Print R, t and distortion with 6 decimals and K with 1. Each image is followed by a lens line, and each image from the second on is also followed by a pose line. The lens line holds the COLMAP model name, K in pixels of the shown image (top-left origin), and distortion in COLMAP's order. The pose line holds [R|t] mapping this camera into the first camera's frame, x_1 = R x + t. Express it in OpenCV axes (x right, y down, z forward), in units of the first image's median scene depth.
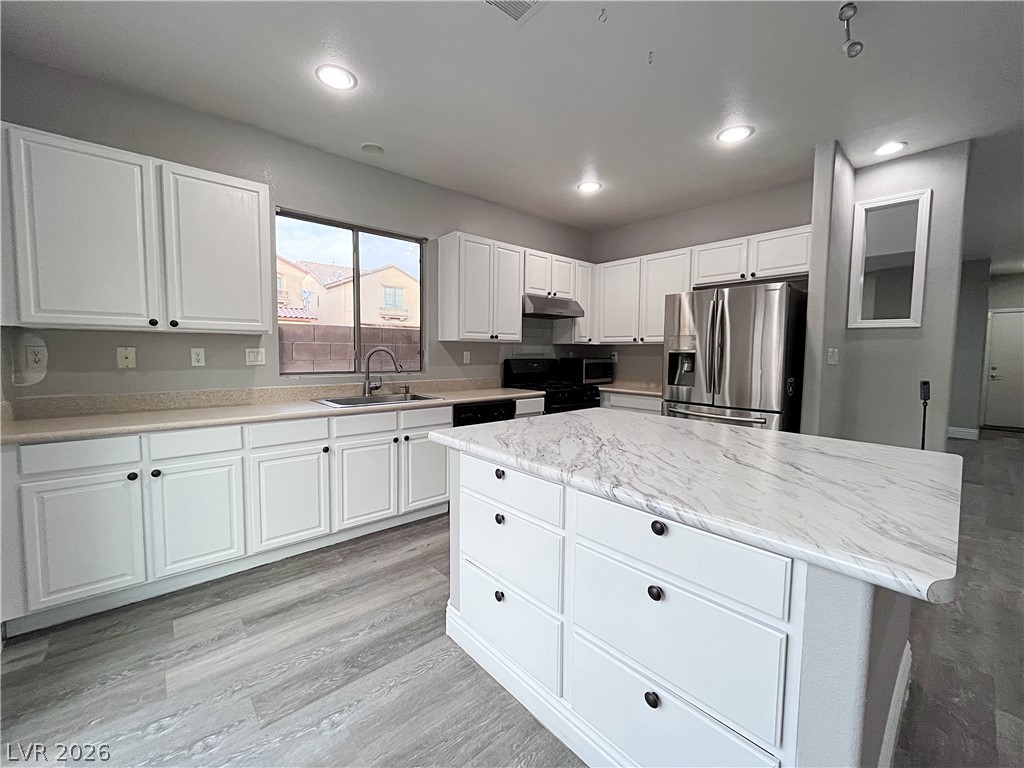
lens RADIAL K [[416.0, 0, 520.5], [0, 416.0, 380.6], [0, 0, 1]] dist [-0.003115, -0.000449]
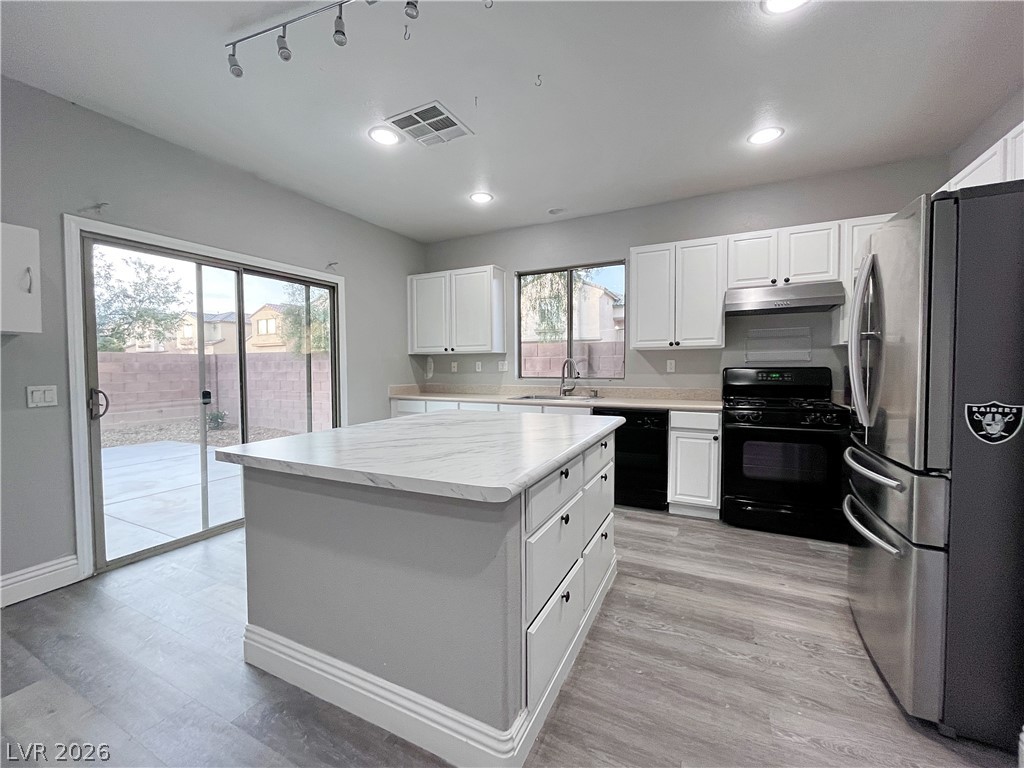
lens RADIAL K [[416.0, 0, 514.1], [0, 416.0, 383.8], [0, 0, 1]] dist [-0.003115, -0.000449]
pose [[0.370951, 0.031028, -0.928134, 0.788408], [-0.050737, 0.998626, 0.013106, -0.009988], [0.927265, 0.042229, 0.372016, 0.367145]]
